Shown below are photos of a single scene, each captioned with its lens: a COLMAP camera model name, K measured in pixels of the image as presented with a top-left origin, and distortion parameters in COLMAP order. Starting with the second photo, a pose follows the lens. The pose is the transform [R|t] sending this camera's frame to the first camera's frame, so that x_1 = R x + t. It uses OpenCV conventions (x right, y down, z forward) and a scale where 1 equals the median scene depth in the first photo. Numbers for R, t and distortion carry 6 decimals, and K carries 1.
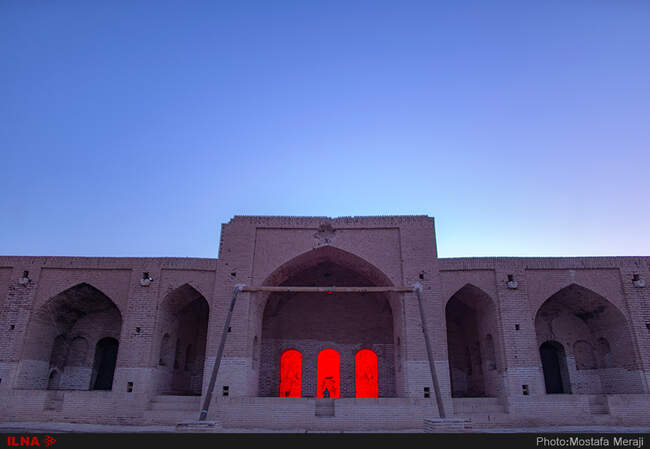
lens RADIAL K [[560.1, 0, 325.0], [0, 560.1, 224.5], [0, 0, 1]] dist [-0.095118, 0.080181]
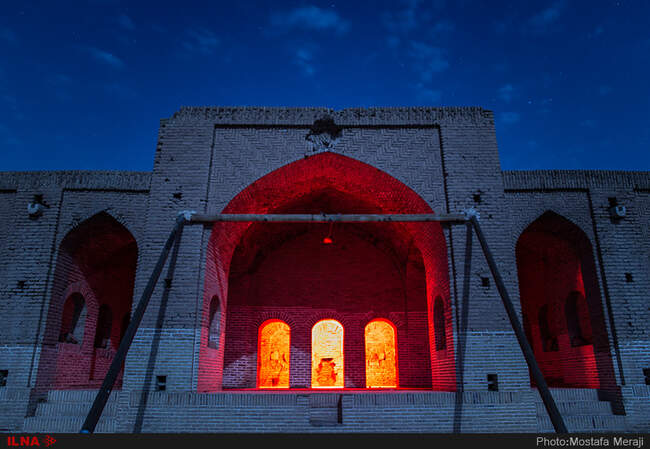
lens RADIAL K [[560.1, 0, 325.0], [0, 560.1, 224.5], [0, 0, 1]] dist [-0.095118, 0.080181]
pose [[0.999857, -0.004741, 0.016249, -0.009419], [0.004204, 0.999448, 0.032952, 0.100551], [-0.016396, -0.032879, 0.999325, 0.372609]]
